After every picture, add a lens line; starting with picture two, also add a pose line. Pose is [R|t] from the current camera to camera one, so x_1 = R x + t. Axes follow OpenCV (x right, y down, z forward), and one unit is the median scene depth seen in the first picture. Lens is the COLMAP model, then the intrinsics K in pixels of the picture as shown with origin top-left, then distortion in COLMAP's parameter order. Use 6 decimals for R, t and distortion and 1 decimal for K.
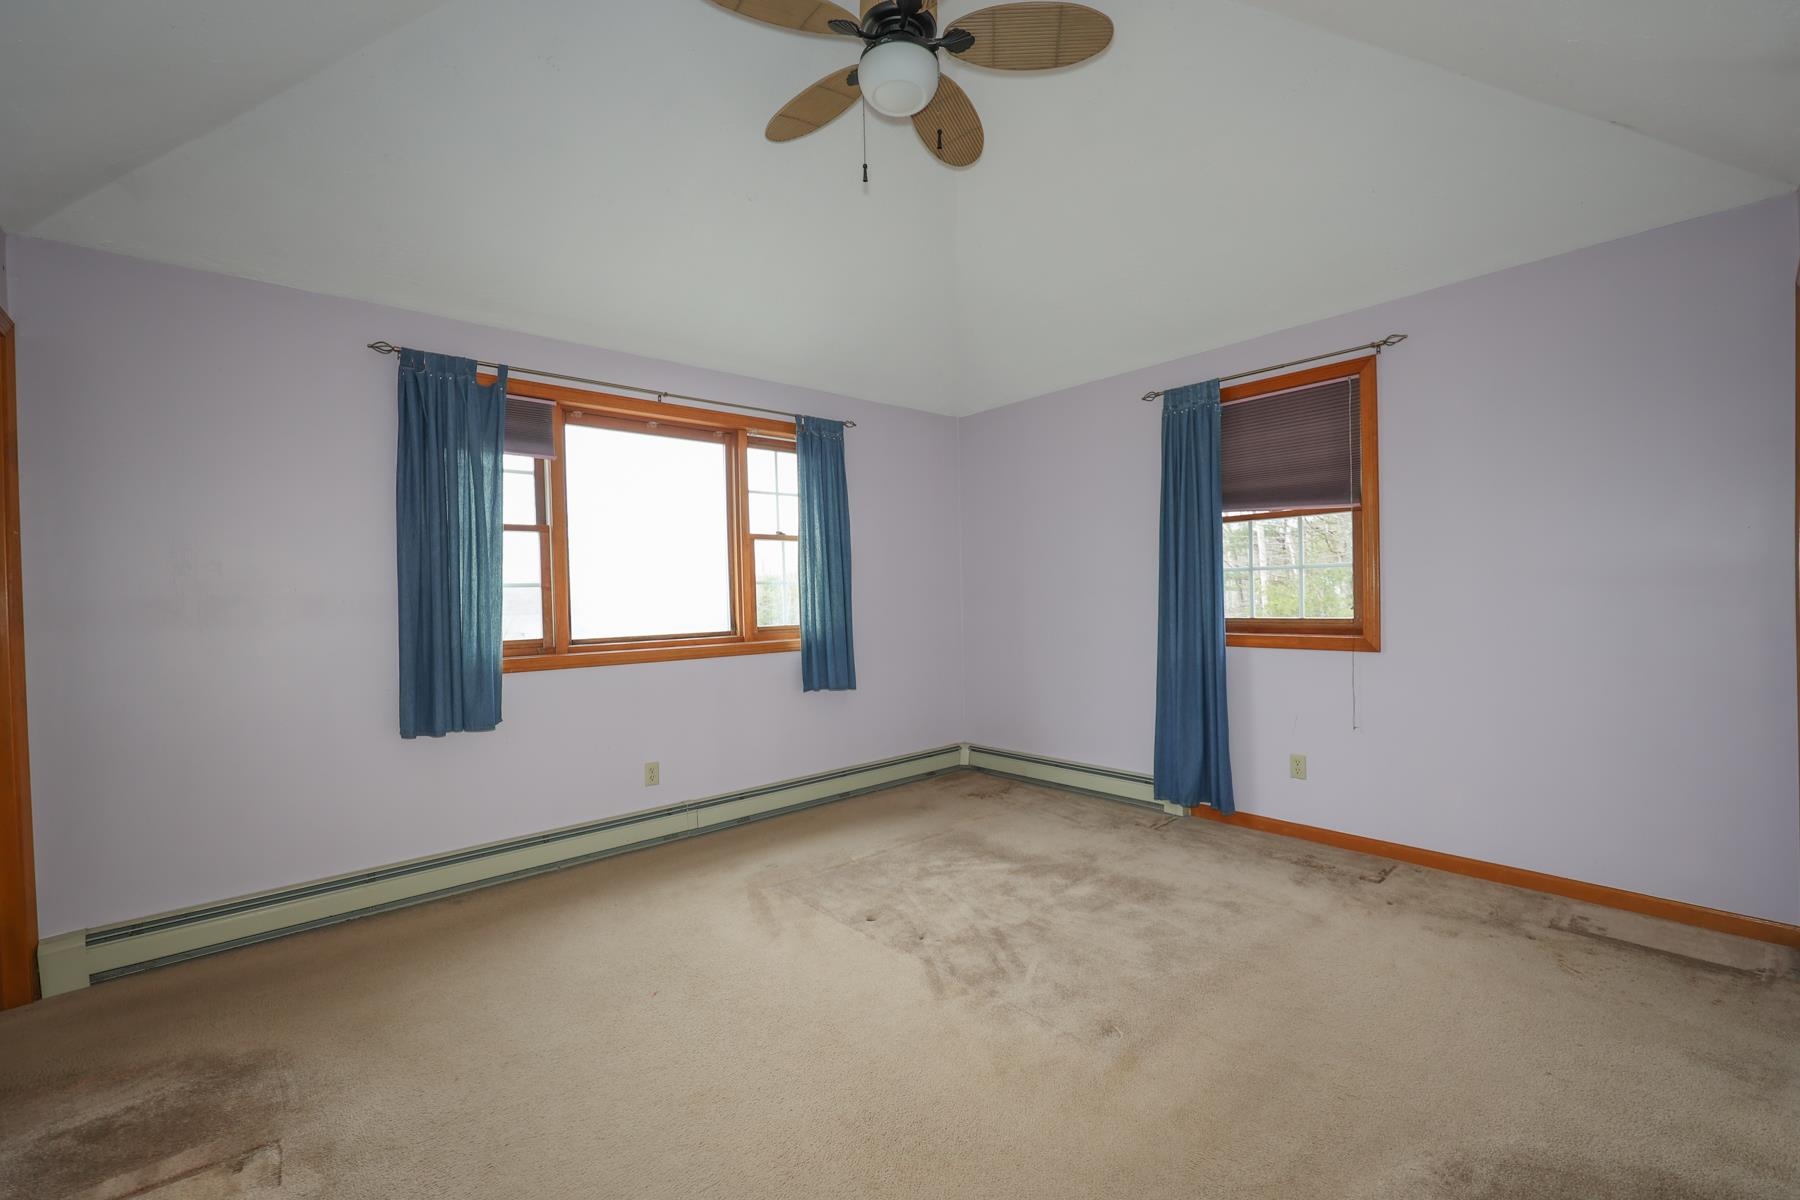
lens RADIAL K [[735.8, 0, 903.0], [0, 735.8, 605.8], [0, 0, 1]] dist [0.001470, 0.000300]
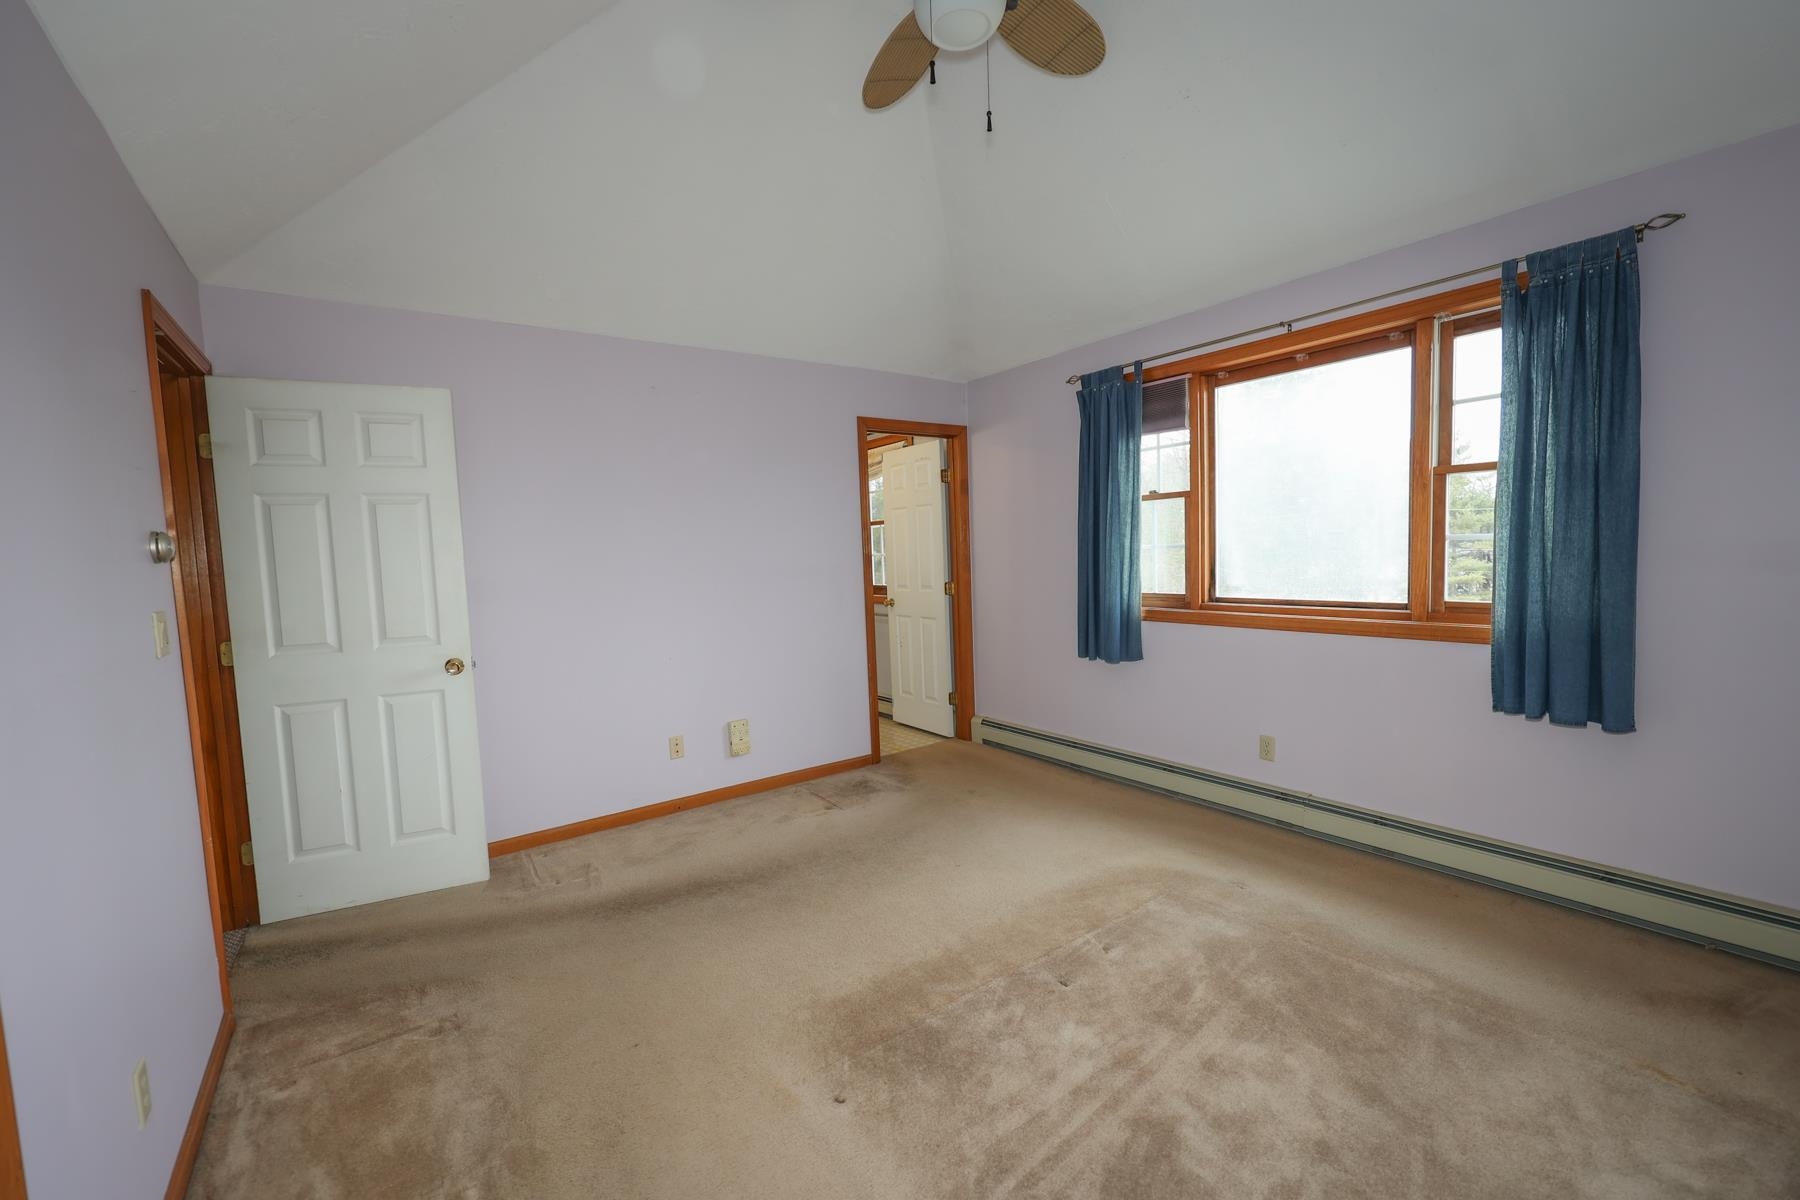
lens RADIAL K [[735.8, 0, 903.0], [0, 735.8, 605.8], [0, 0, 1]] dist [0.001470, 0.000300]
pose [[-0.084255, 0.098129, -0.991601, 0.626824], [0.016580, 0.995139, 0.097071, -0.050475], [0.996306, -0.008262, -0.085472, 0.648972]]
